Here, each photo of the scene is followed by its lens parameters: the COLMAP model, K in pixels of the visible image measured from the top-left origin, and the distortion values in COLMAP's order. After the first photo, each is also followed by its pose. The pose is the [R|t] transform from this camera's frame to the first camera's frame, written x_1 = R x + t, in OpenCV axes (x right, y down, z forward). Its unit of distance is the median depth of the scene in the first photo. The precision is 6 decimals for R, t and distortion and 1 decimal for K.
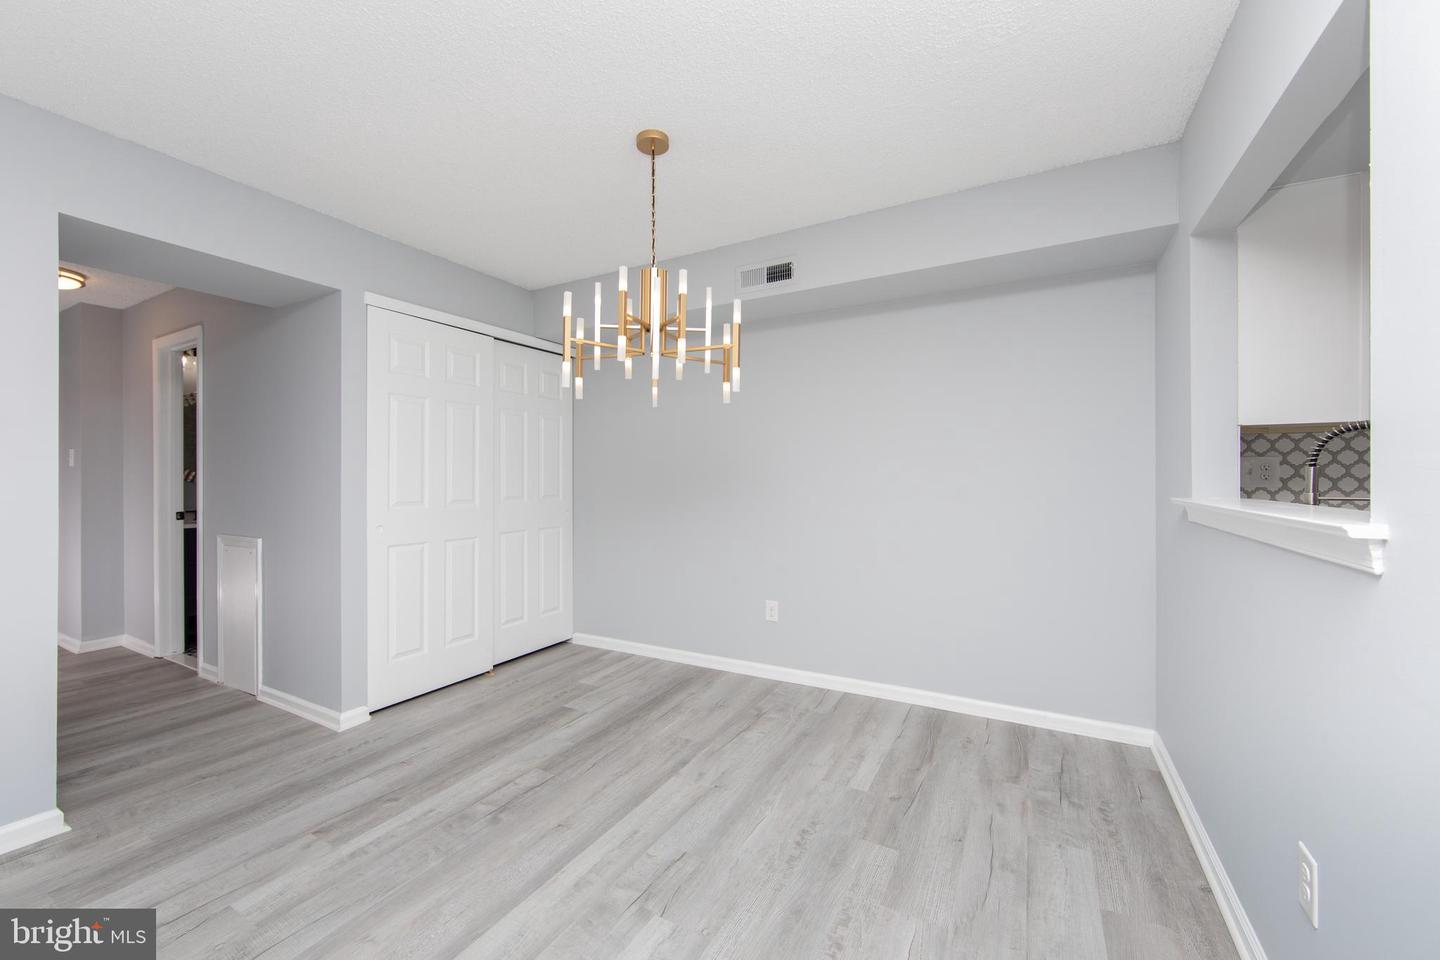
lens RADIAL K [[566.2, 0, 714.0], [0, 566.2, 476.3], [0, 0, 1]] dist [-0.006957, 0.001087]
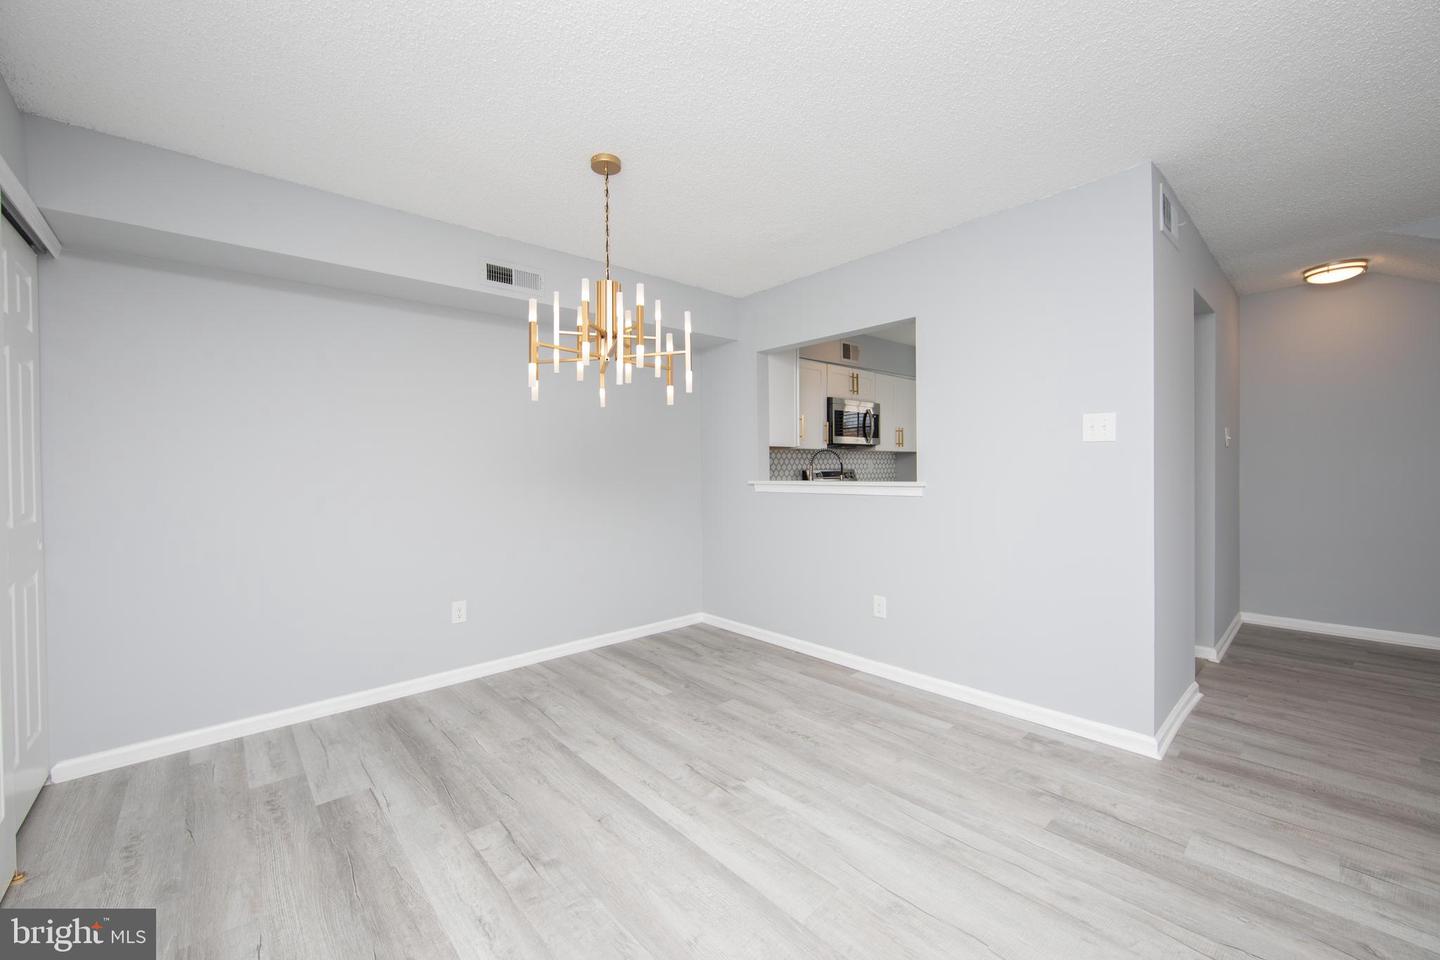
lens RADIAL K [[566.2, 0, 704.9], [0, 566.2, 474.4], [0, 0, 1]] dist [-0.006957, 0.001087]
pose [[0.337483, -0.010369, 0.941275, -0.926390], [0.010308, 0.999920, 0.007319, 0.000104], [-0.941275, 0.007233, 0.337563, 0.389715]]
